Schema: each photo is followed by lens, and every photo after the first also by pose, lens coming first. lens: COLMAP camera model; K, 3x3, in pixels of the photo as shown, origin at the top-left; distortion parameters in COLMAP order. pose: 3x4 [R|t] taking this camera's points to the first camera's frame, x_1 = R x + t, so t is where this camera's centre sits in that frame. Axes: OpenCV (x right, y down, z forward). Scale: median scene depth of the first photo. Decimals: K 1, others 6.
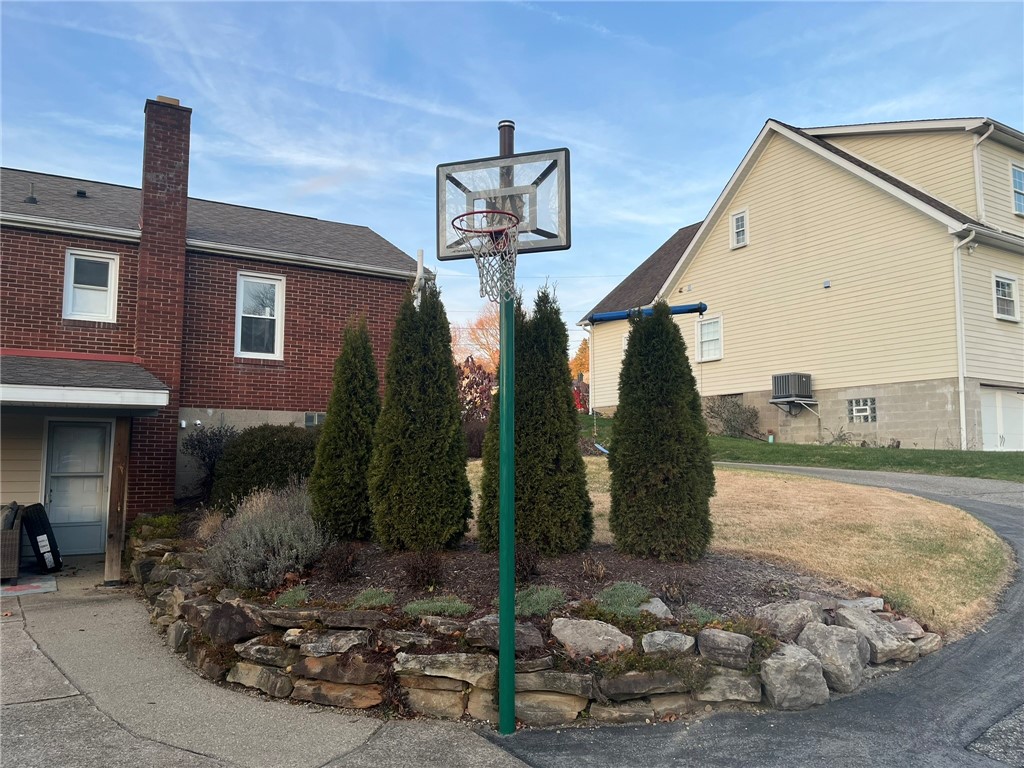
lens RADIAL K [[779.1, 0, 513.4], [0, 779.1, 385.8], [0, 0, 1]] dist [-0.002681, -0.000746]
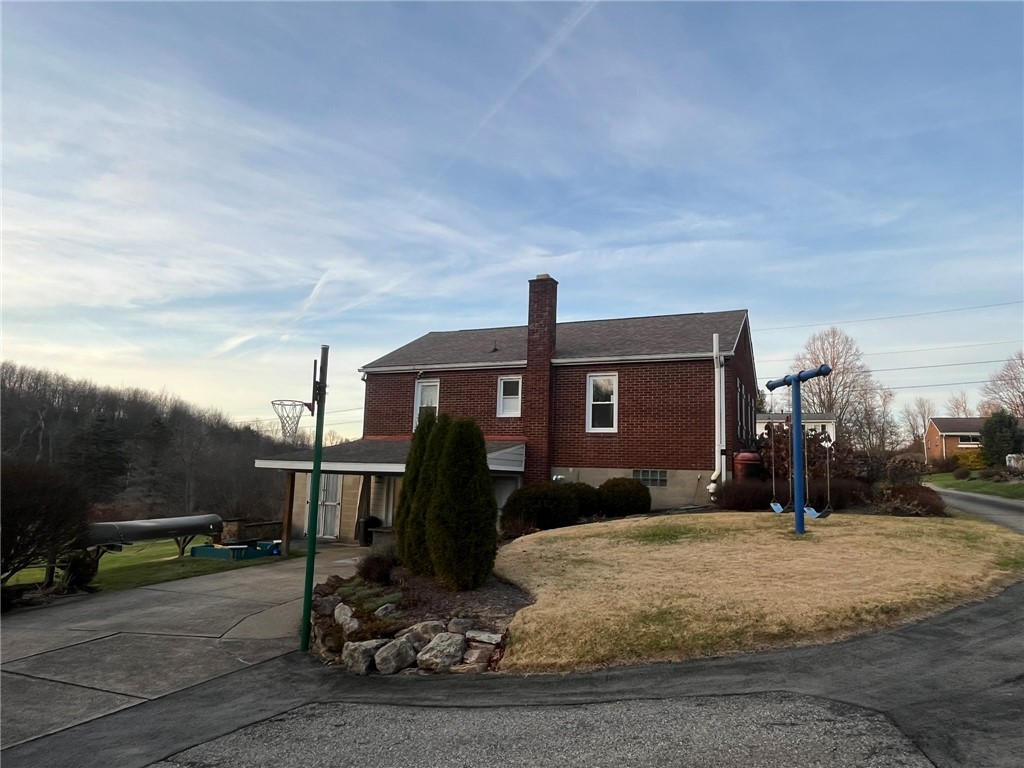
lens RADIAL K [[669.3, 0, 510.6], [0, 669.3, 386.9], [0, 0, 1]] dist [0.010682, 0.002591]
pose [[0.592429, -0.108571, -0.798273, 0.608797], [0.058924, 0.994063, -0.091471, -0.015860], [0.803465, 0.007153, 0.595309, 0.132814]]
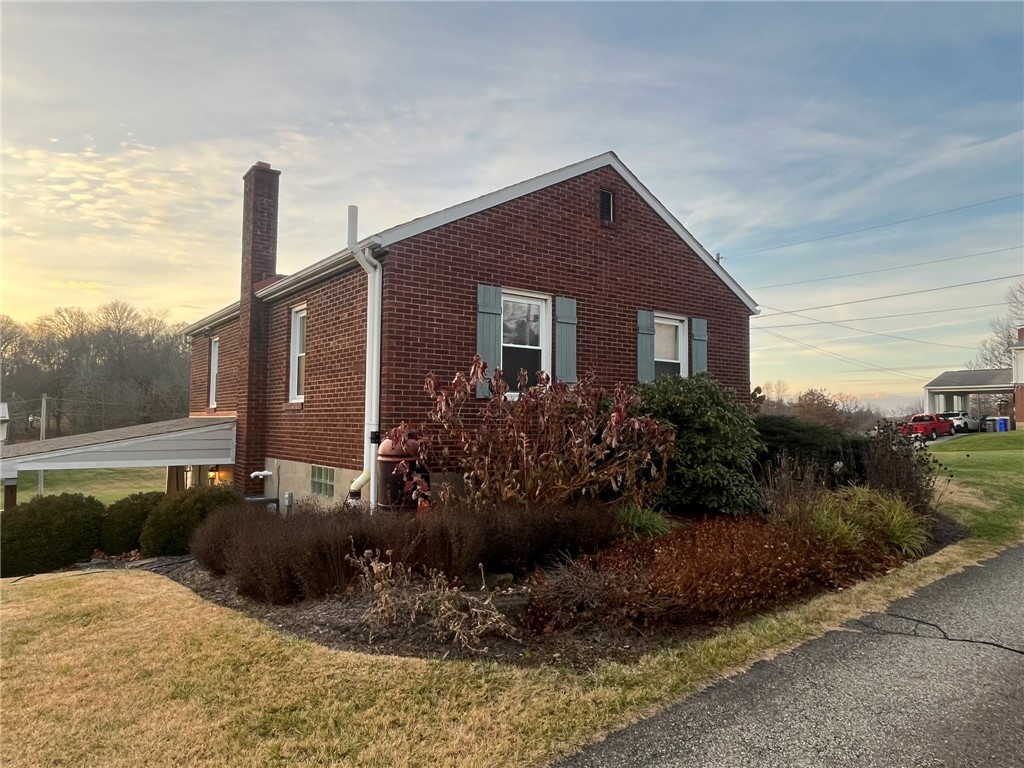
lens RADIAL K [[669.3, 0, 510.7], [0, 669.3, 381.9], [0, 0, 1]] dist [0.010682, 0.002591]
pose [[0.128013, -0.073819, -0.989021, 0.483073], [0.093885, 0.993650, -0.062012, 0.012807], [0.987319, -0.084916, 0.134130, 1.224604]]
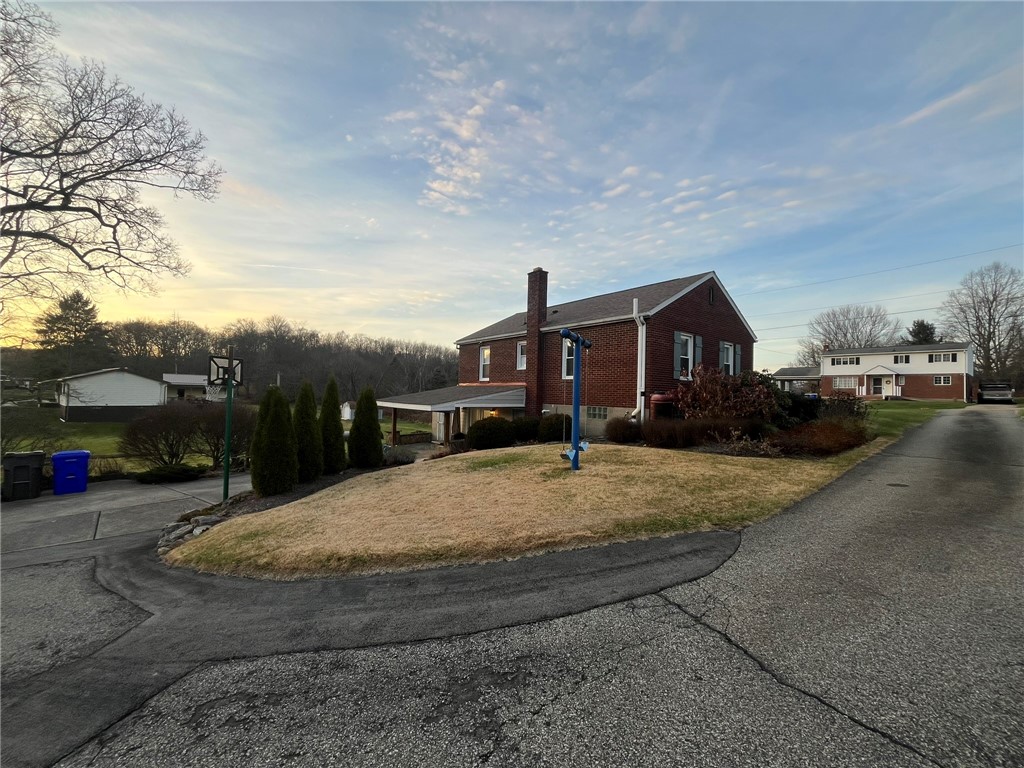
lens RADIAL K [[412.9, 0, 514.7], [0, 412.9, 383.8], [0, 0, 1]] dist [0.000079, -0.000007]
pose [[0.165753, -0.035712, -0.985520, 0.732432], [0.078321, 0.996664, -0.022943, -0.010525], [0.983052, -0.073384, 0.167997, 0.731545]]
